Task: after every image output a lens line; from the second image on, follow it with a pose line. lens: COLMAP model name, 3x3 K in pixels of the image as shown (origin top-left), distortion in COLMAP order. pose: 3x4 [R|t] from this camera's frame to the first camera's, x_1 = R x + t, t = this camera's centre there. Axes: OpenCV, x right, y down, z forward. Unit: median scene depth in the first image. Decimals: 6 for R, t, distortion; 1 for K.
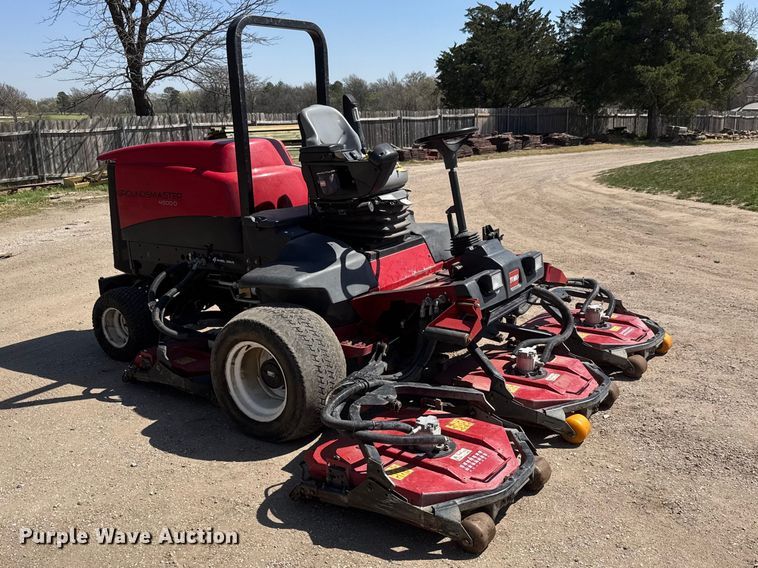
lens RADIAL K [[728.0, 0, 375.8], [0, 728.0, 296.3], [0, 0, 1]] dist [0.147432, -0.267922]
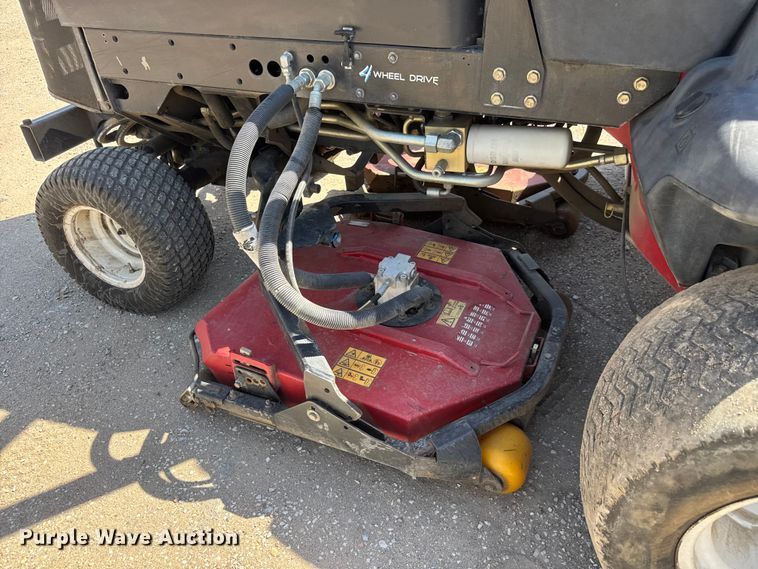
lens RADIAL K [[513.6, 0, 376.5], [0, 513.6, 291.2], [0, 0, 1]] dist [-0.002724, -0.001645]
pose [[0.967289, -0.144708, 0.208356, -0.255349], [0.050422, 0.914626, 0.401144, -0.047422], [-0.248617, -0.377517, 0.892004, 0.655747]]
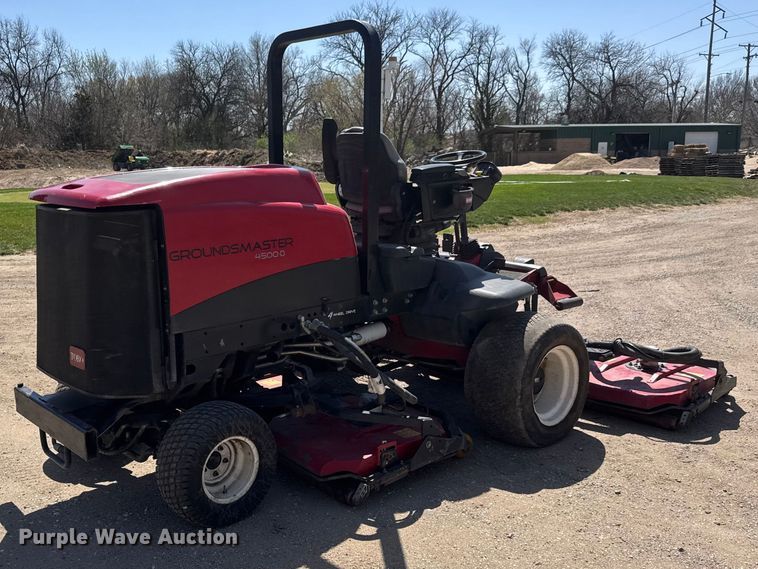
lens RADIAL K [[755.7, 0, 344.6], [0, 755.7, 273.4], [0, 0, 1]] dist [0.136709, -0.255622]
pose [[0.217375, -0.126212, 0.967894, -0.894363], [0.244914, 0.966935, 0.071083, -0.132411], [-0.944863, 0.221599, 0.241099, 0.701614]]
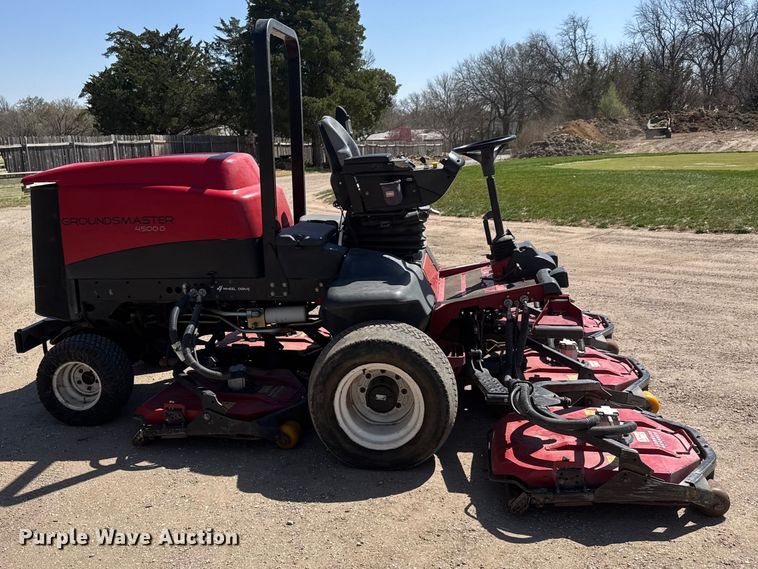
lens RADIAL K [[755.7, 0, 344.6], [0, 755.7, 273.4], [0, 0, 1]] dist [0.136709, -0.255622]
pose [[0.896059, -0.079146, 0.436822, -0.434035], [0.111337, 0.992596, -0.048544, -0.006289], [-0.429746, 0.092133, 0.898237, 0.101747]]
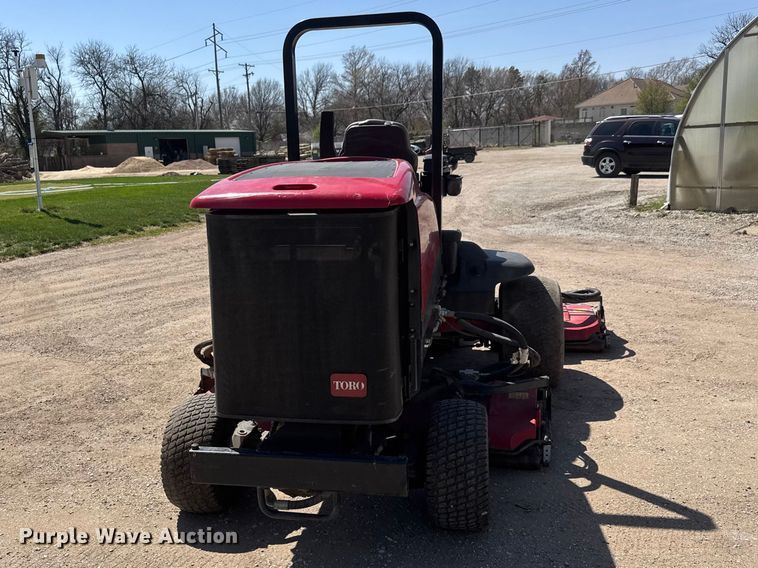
lens RADIAL K [[690.3, 0, 366.3], [0, 690.3, 287.1], [0, 0, 1]] dist [0.102218, -0.211802]
pose [[-0.419411, -0.137461, 0.897329, -0.772616], [0.269744, 0.924952, 0.267771, -0.257796], [-0.866794, 0.354355, -0.350856, 1.190899]]
